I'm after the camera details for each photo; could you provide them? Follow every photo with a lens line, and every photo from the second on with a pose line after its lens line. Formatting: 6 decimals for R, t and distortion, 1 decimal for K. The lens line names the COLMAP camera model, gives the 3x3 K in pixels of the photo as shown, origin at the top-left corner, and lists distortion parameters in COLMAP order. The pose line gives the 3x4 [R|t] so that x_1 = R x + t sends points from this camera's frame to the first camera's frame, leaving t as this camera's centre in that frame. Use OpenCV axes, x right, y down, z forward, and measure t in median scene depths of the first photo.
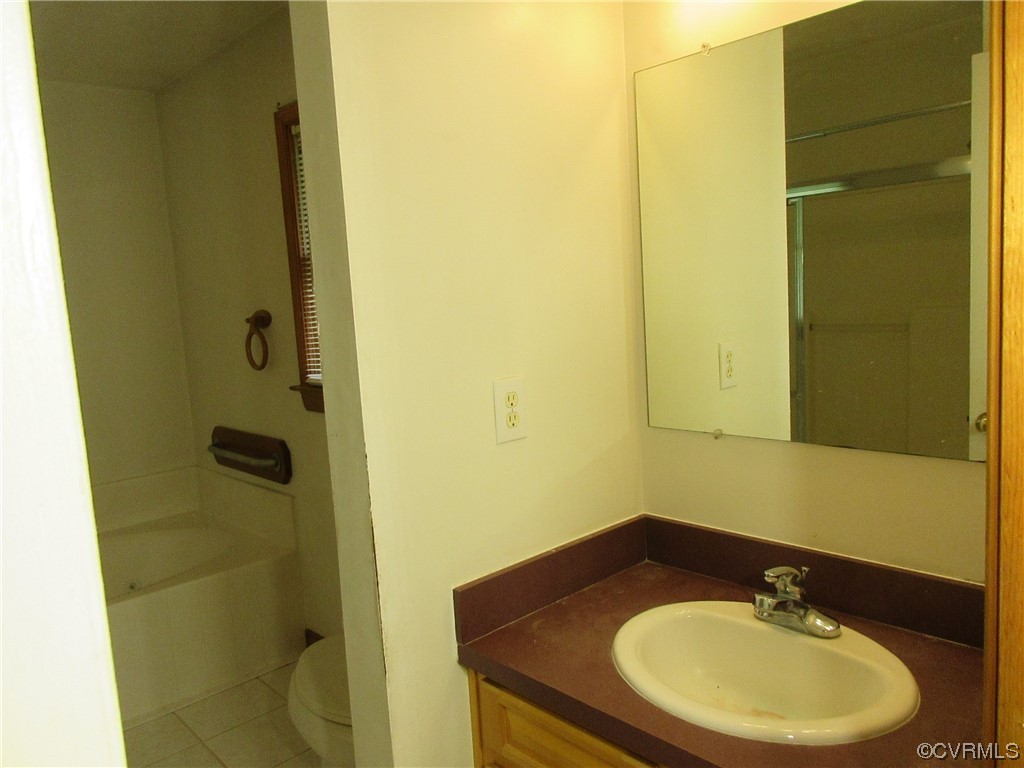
lens RADIAL K [[758.1, 0, 513.9], [0, 758.1, 380.4], [0, 0, 1]] dist [0.004158, 0.001072]
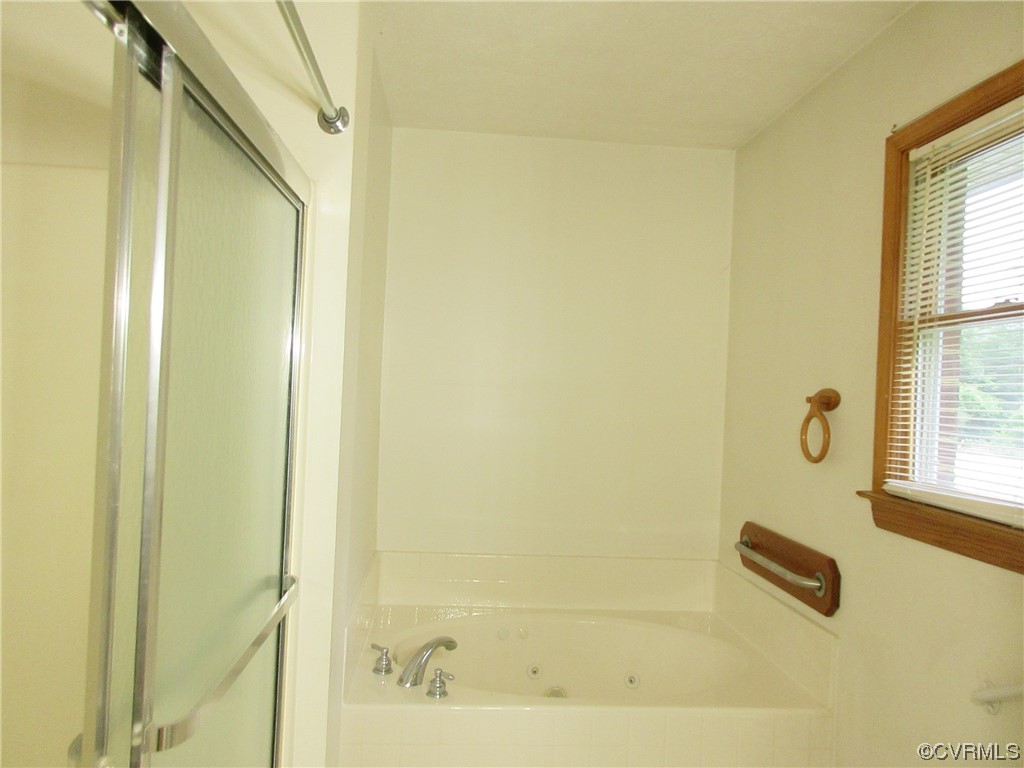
lens RADIAL K [[758.1, 0, 512.0], [0, 758.1, 382.8], [0, 0, 1]] dist [0.004158, 0.001072]
pose [[0.774735, 0.091516, -0.625628, -0.094430], [-0.169784, 0.983240, -0.066422, 0.010792], [0.609064, 0.157681, 0.777289, 0.182394]]
